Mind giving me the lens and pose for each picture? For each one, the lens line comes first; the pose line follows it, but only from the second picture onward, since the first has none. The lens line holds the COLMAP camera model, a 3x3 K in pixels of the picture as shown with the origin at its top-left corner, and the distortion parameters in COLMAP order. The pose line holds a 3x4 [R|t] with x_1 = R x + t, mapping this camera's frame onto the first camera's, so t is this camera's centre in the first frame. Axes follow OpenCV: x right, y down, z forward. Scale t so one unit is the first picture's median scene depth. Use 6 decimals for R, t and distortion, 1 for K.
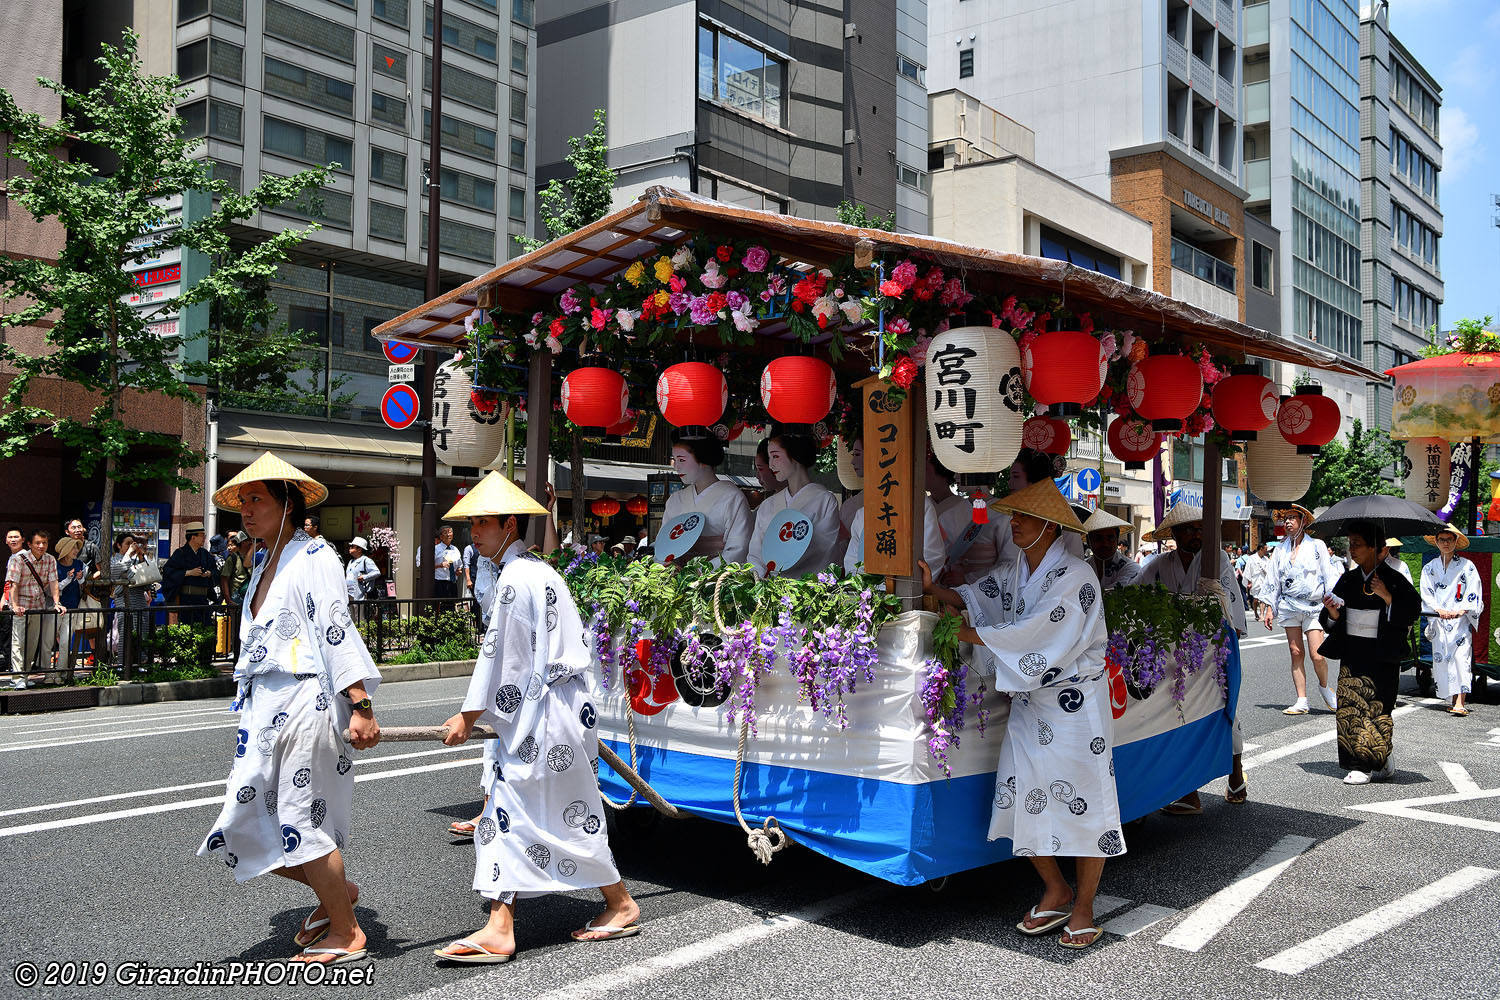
lens RADIAL K [[1428.3, 0, 750.0], [0, 1428.3, 500.0], [0, 0, 1]] dist [-0.024630, 0.114570]
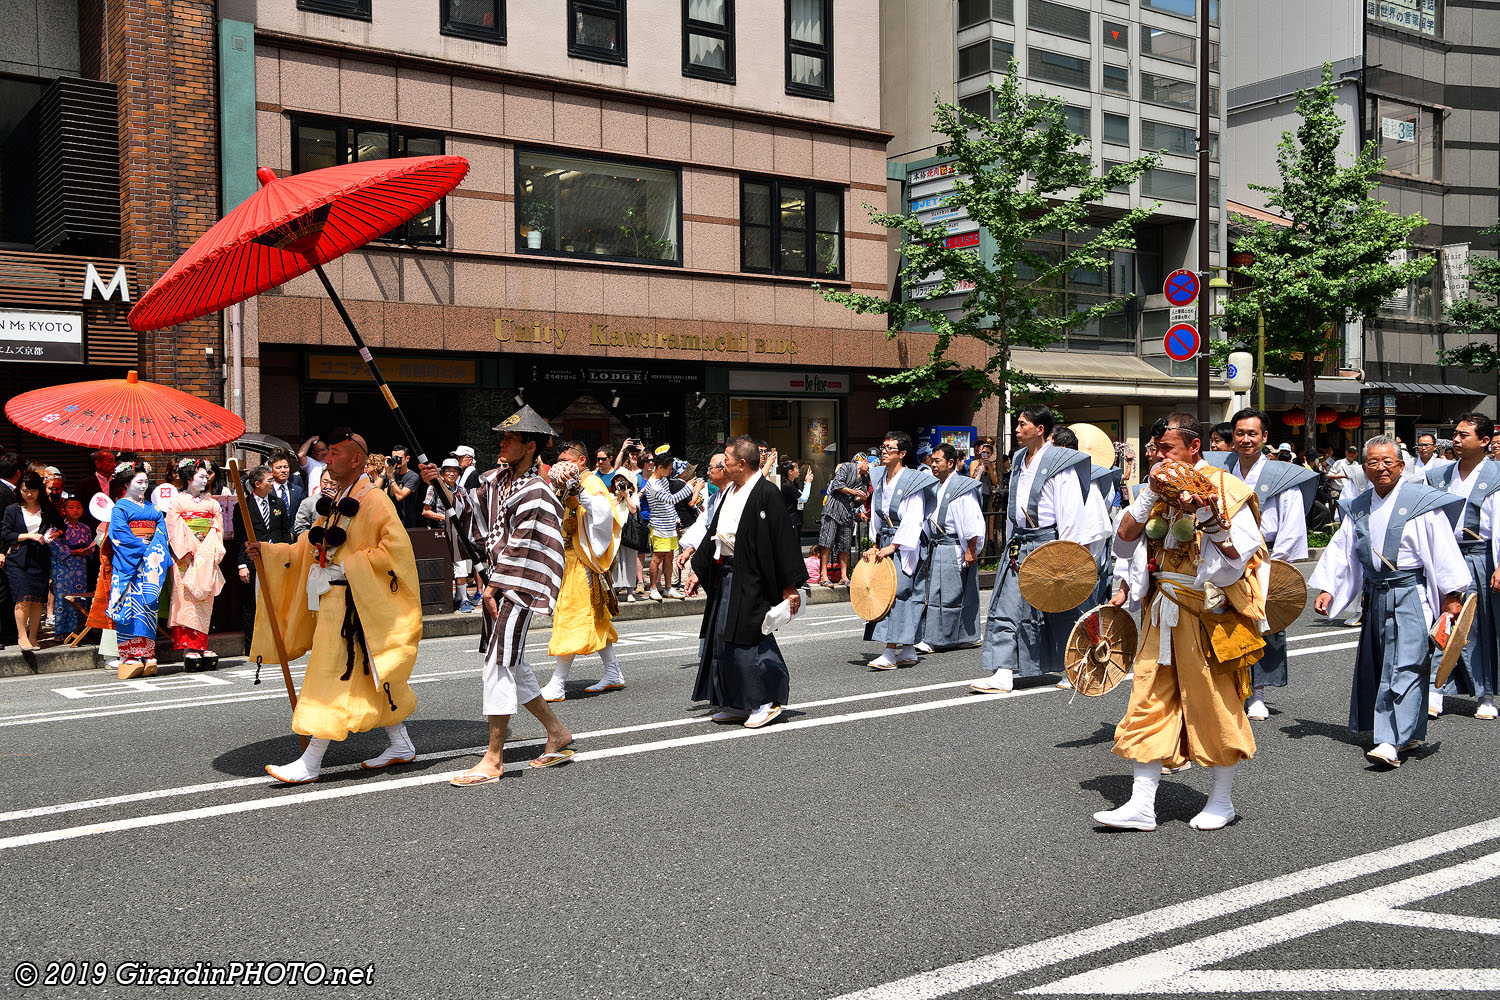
lens RADIAL K [[1428.3, 0, 750.0], [0, 1428.3, 500.0], [0, 0, 1]] dist [-0.024630, 0.114570]
pose [[0.949414, -0.007200, -0.313945, -0.123704], [0.029478, 0.997366, 0.066272, -0.013513], [0.312641, -0.072174, 0.947126, -0.145773]]
